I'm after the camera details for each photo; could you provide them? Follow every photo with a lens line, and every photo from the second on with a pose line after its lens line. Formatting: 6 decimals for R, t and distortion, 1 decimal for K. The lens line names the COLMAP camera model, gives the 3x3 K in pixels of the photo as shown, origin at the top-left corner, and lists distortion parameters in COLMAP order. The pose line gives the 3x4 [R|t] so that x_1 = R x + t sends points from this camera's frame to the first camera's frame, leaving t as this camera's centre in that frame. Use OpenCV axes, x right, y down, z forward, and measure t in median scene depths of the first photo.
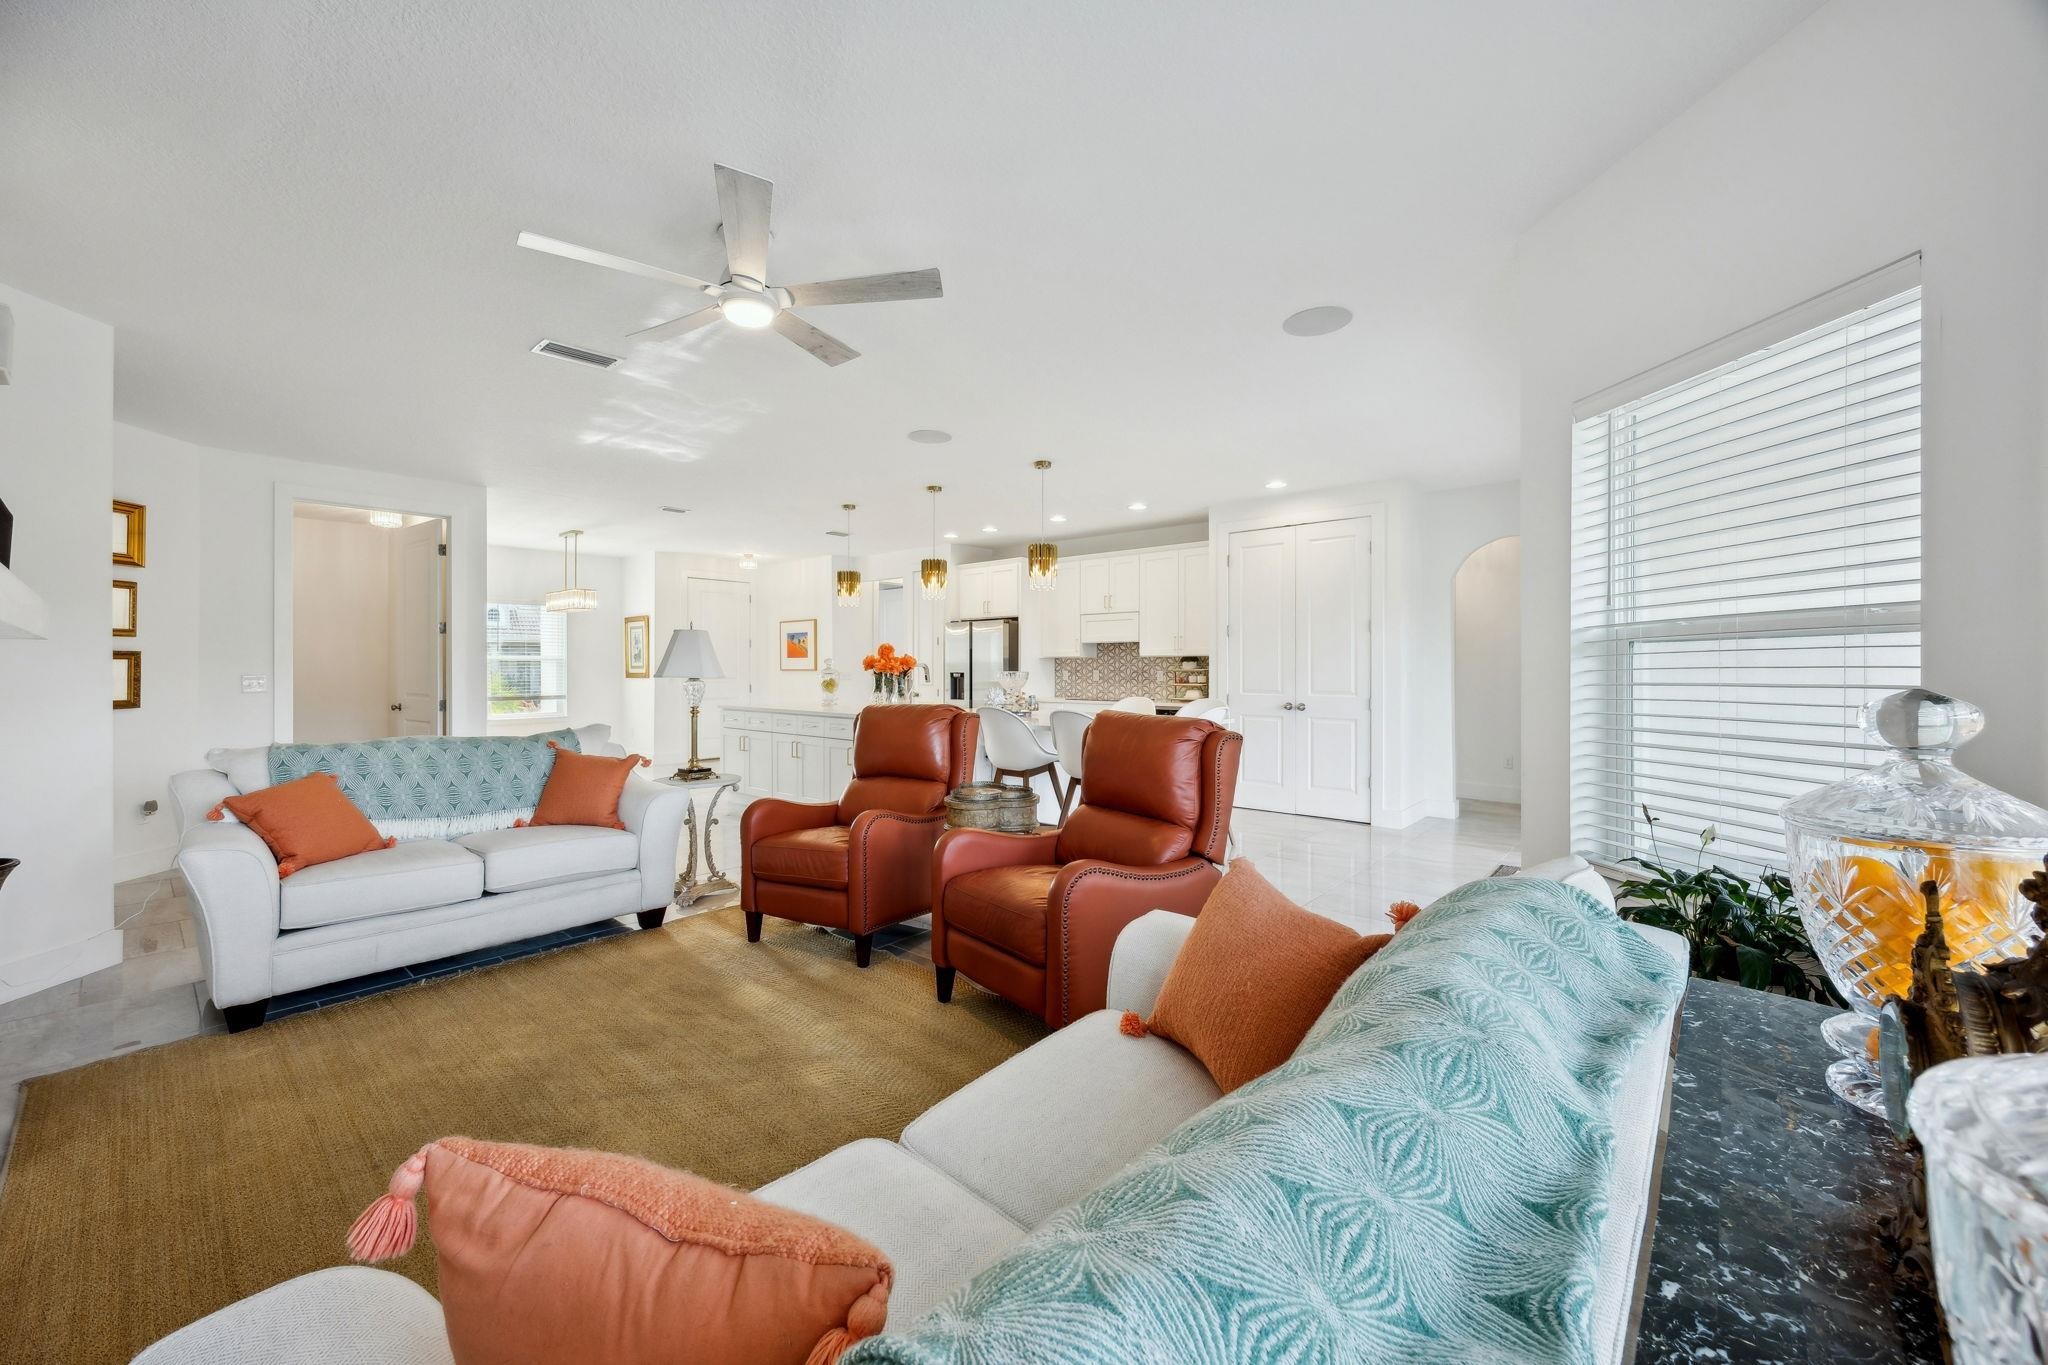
lens RADIAL K [[775.1, 0, 1024.4], [0, 775.1, 673.6], [0, 0, 1]] dist [0.000205, 0.000001]
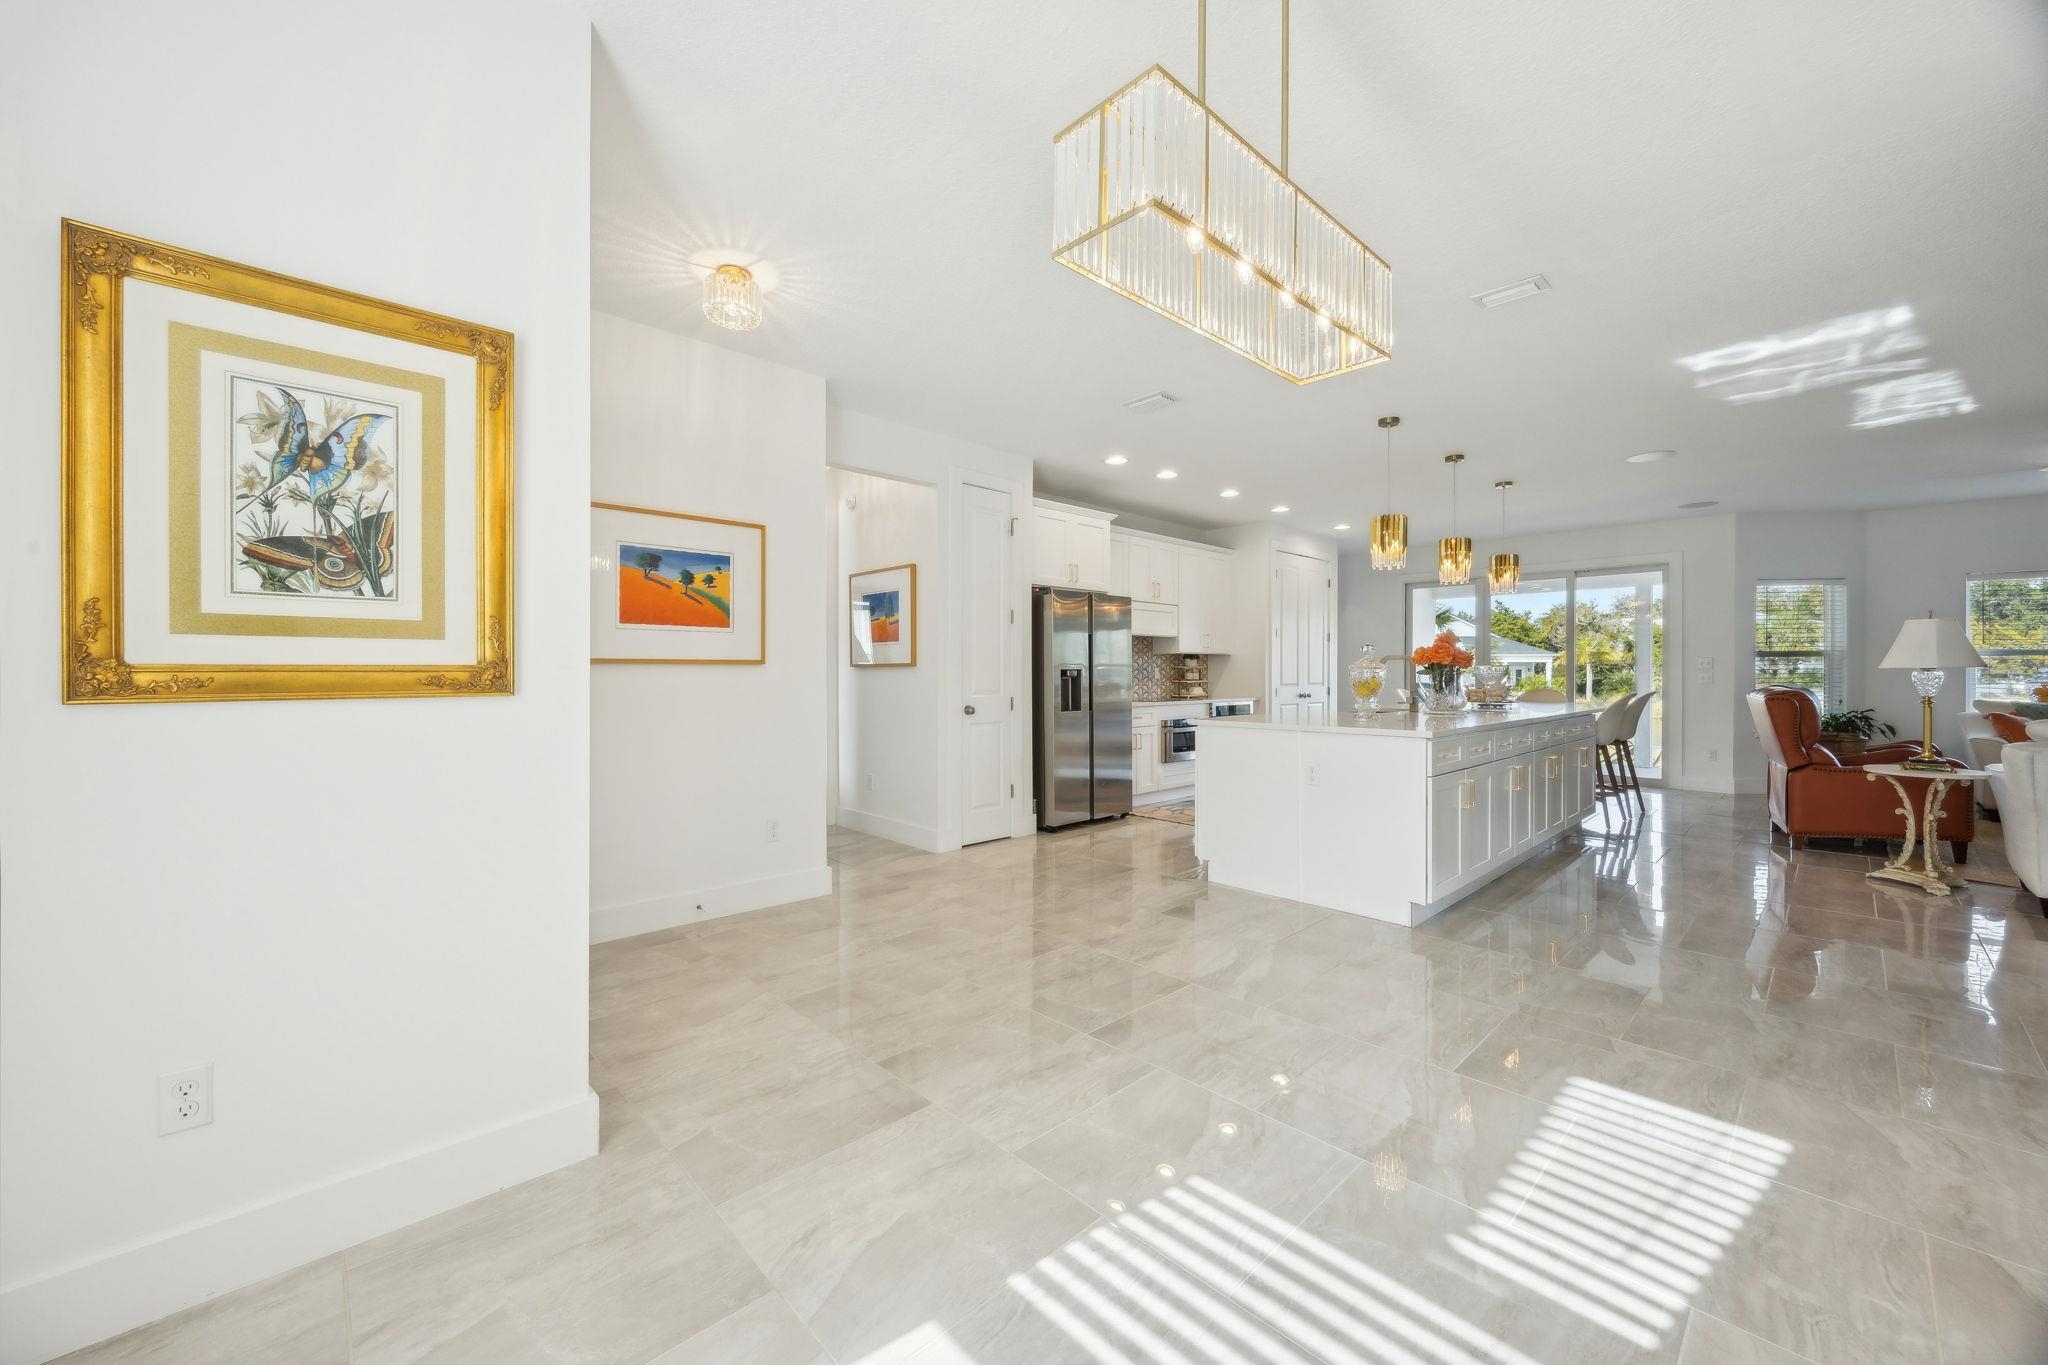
lens RADIAL K [[775.1, 0, 1024.4], [0, 775.1, 673.6], [0, 0, 1]] dist [0.000205, 0.000001]
pose [[0.094962, -0.001124, 0.995480, -0.811380], [0.006696, 0.999977, 0.000490, 0.001696], [-0.995458, 0.006619, 0.094967, 1.093780]]
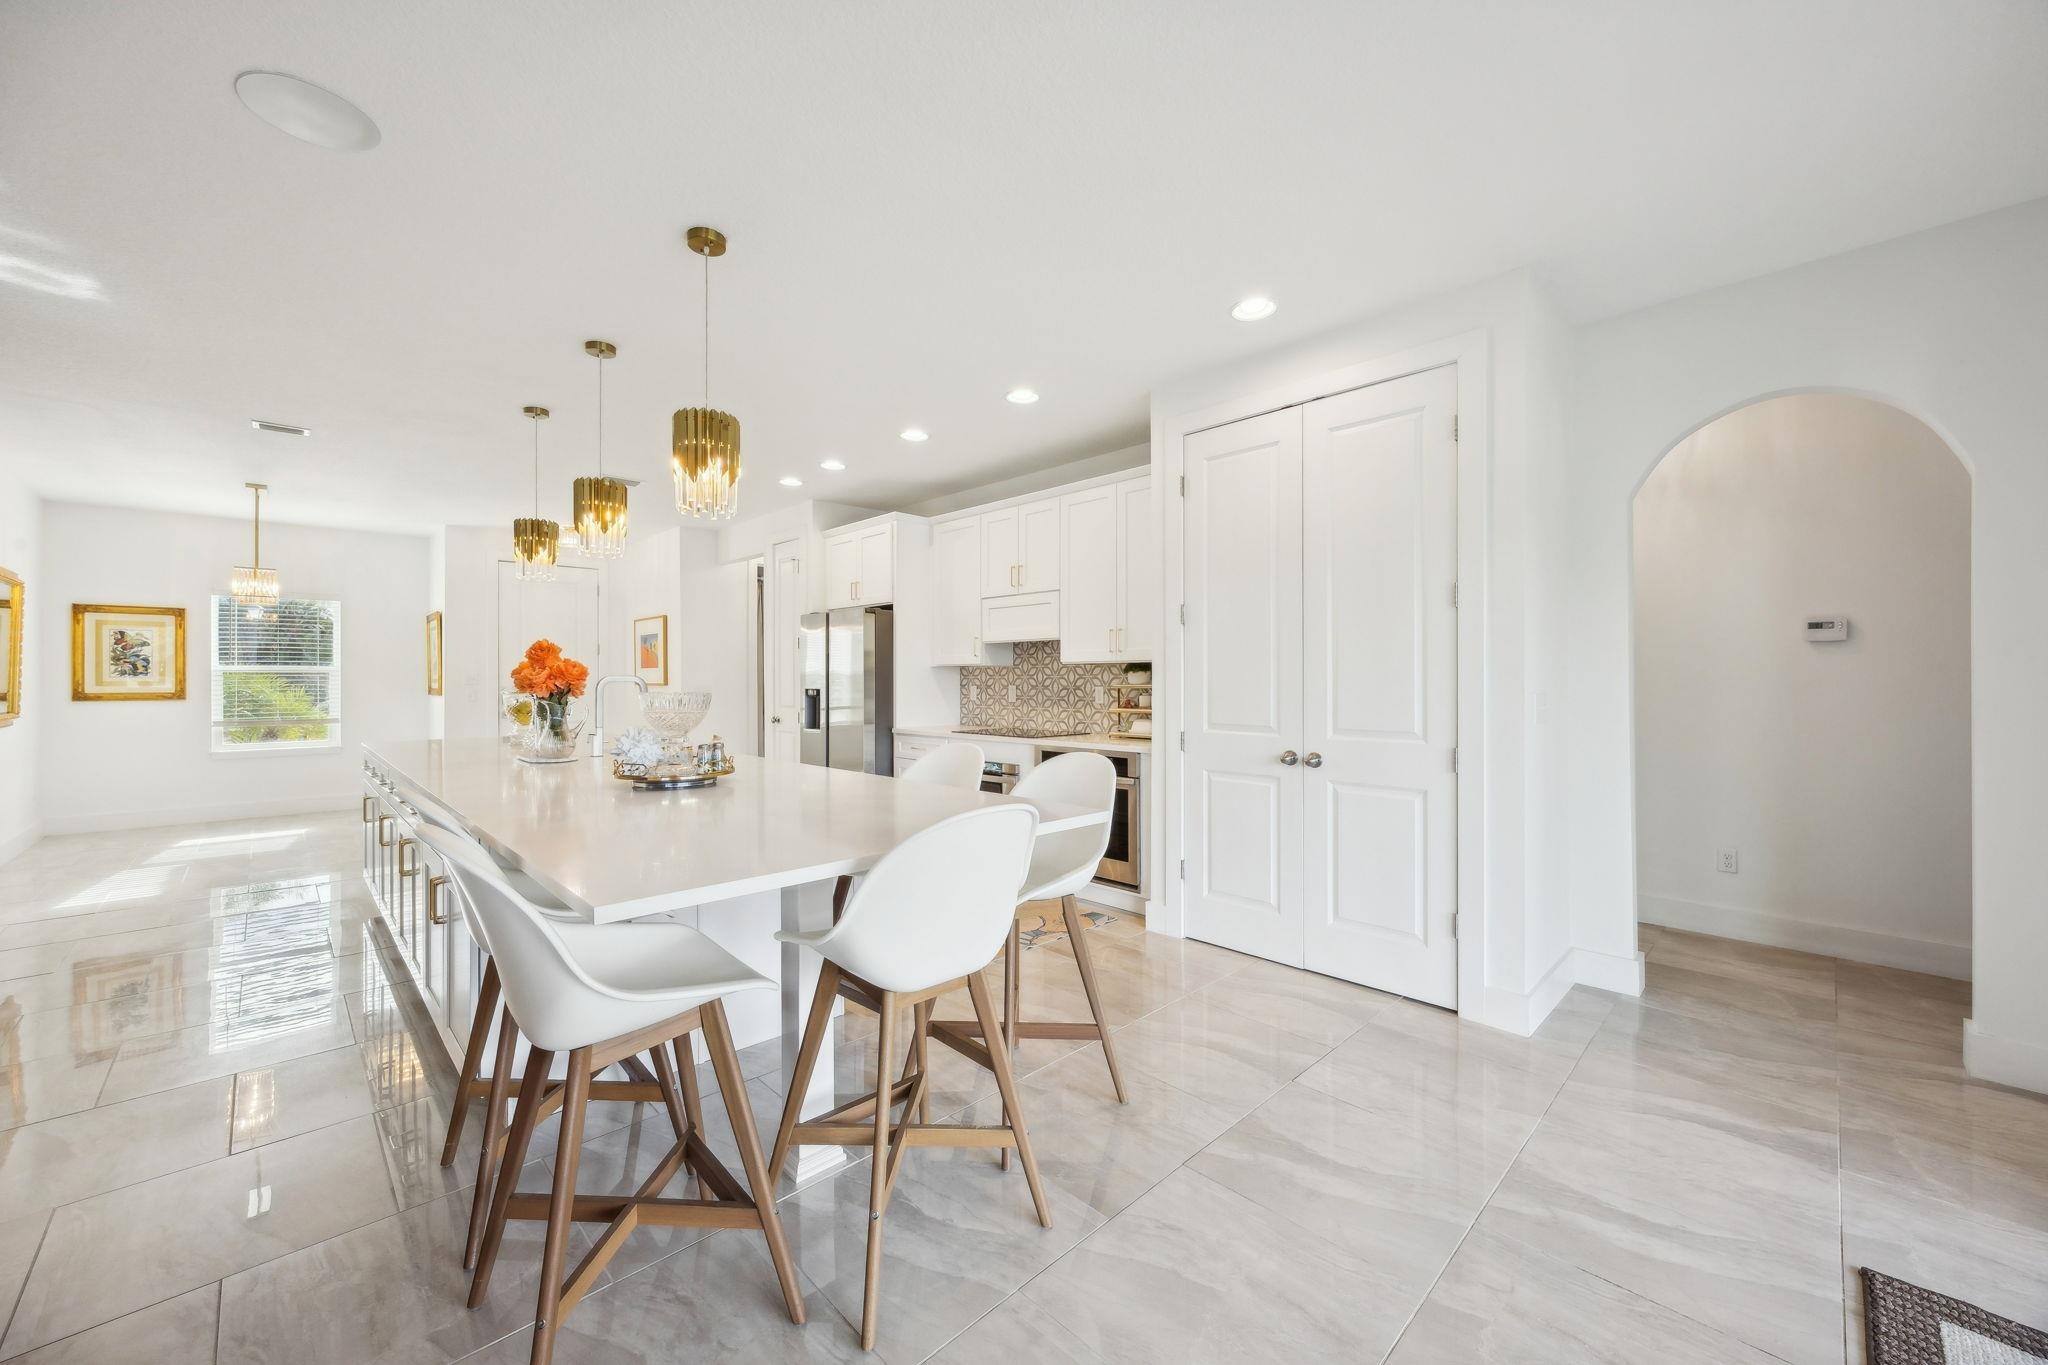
lens RADIAL K [[768.0, 0, 1038.0], [0, 768.0, 689.3], [0, 0, 1]] dist [0.000724, 0.000099]
pose [[0.998036, -0.003359, -0.062551, 0.167913], [0.003883, 0.999958, 0.008258, -0.006884], [0.062521, -0.008484, 0.998008, 0.392493]]
